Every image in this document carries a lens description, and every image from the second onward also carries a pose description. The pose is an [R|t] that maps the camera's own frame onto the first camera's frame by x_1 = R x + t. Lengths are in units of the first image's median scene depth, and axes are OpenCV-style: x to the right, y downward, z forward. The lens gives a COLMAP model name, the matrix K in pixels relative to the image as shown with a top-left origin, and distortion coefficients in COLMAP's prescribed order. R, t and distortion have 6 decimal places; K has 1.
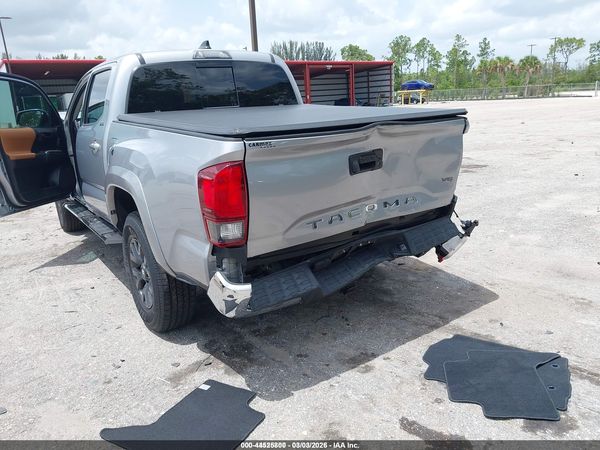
lens RADIAL K [[470.3, 0, 300.0], [0, 470.3, 225.0], [0, 0, 1]] dist [0.003290, -0.003155]
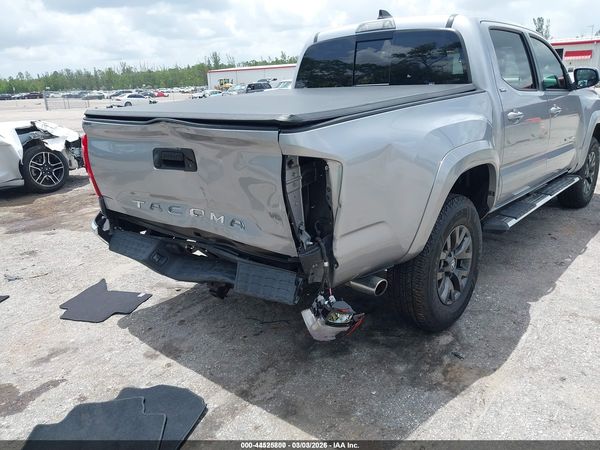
lens RADIAL K [[468.4, 0, 301.0], [0, 468.4, 225.4], [0, 0, 1]] dist [-0.001495, -0.005121]
pose [[0.254288, 0.318160, -0.913297, 0.751143], [-0.226540, 0.937662, 0.263572, -0.215424], [0.940222, 0.139875, 0.310512, 0.664056]]
